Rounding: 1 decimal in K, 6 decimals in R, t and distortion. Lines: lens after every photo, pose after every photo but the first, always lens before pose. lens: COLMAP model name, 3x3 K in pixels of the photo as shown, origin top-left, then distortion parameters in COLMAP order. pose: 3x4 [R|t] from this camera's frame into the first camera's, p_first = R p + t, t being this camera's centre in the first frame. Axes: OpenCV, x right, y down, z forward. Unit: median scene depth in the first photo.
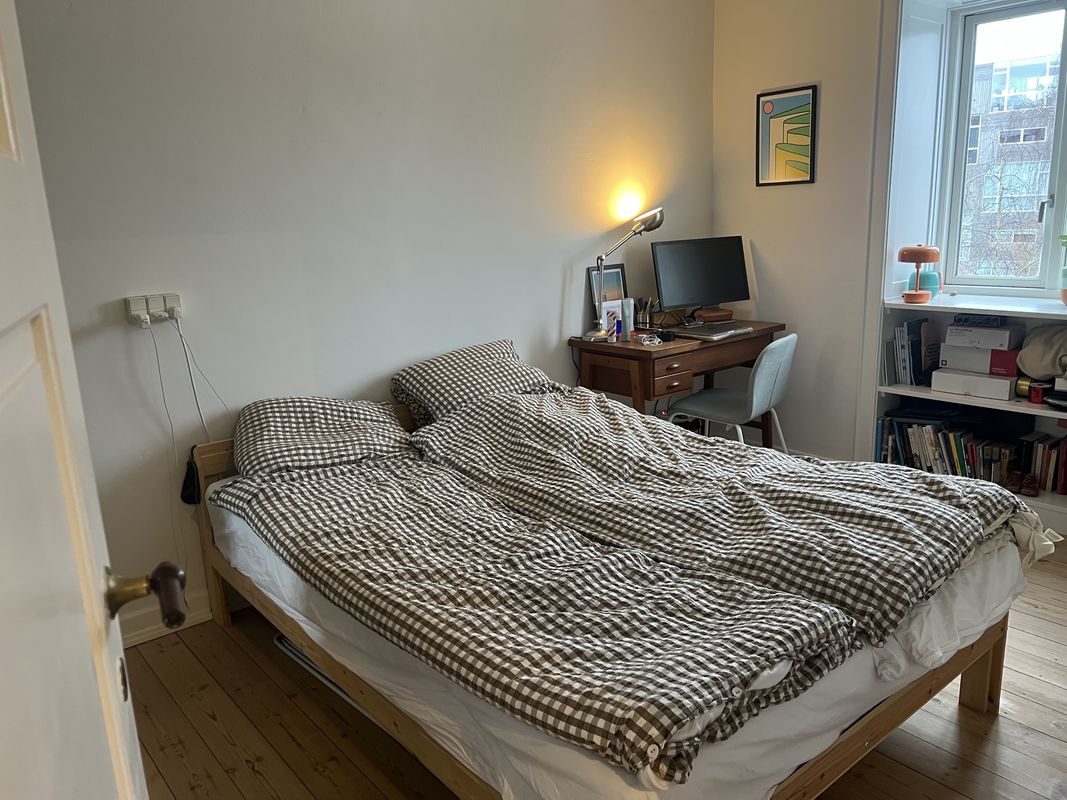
lens RADIAL K [[811.5, 0, 533.5], [0, 811.5, 400.0], [0, 0, 1]] dist [-0.003676, 0.000625]
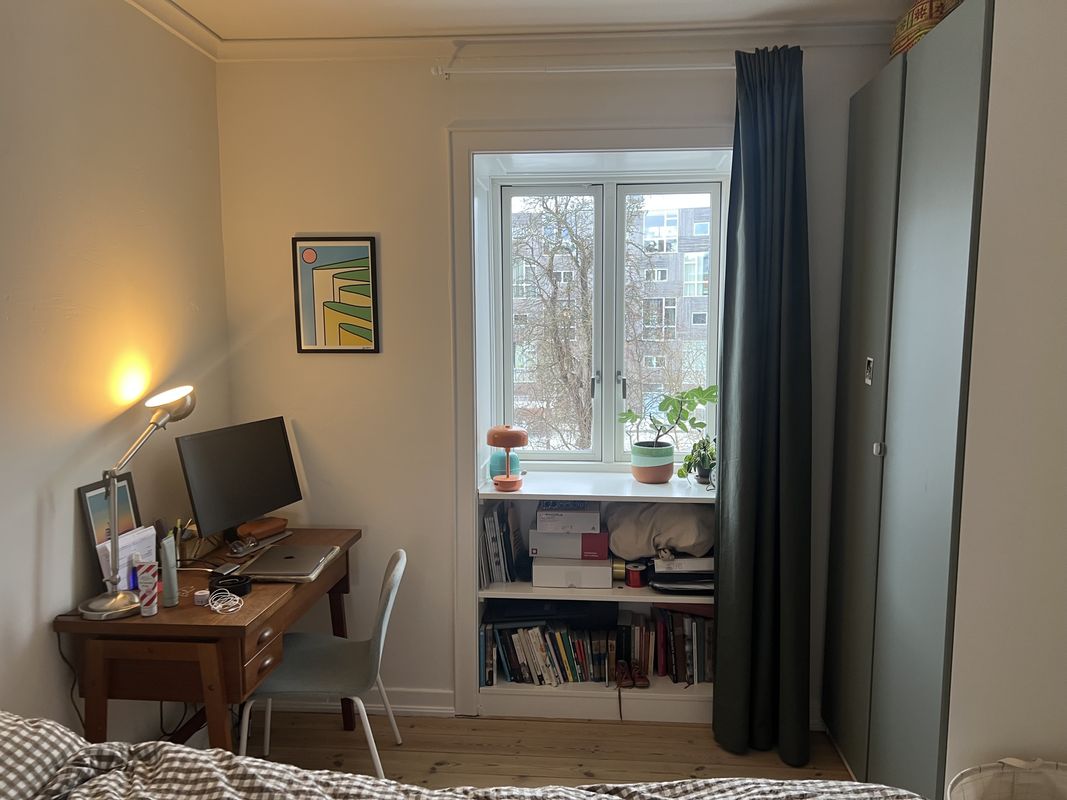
lens RADIAL K [[797.0, 0, 533.5], [0, 797.0, 400.0], [0, 0, 1]] dist [0.084720, -0.071248]
pose [[0.705158, -0.030622, 0.708389, -0.118428], [0.135697, 0.986429, -0.092437, -0.128964], [-0.695945, 0.161309, 0.699743, 0.346758]]
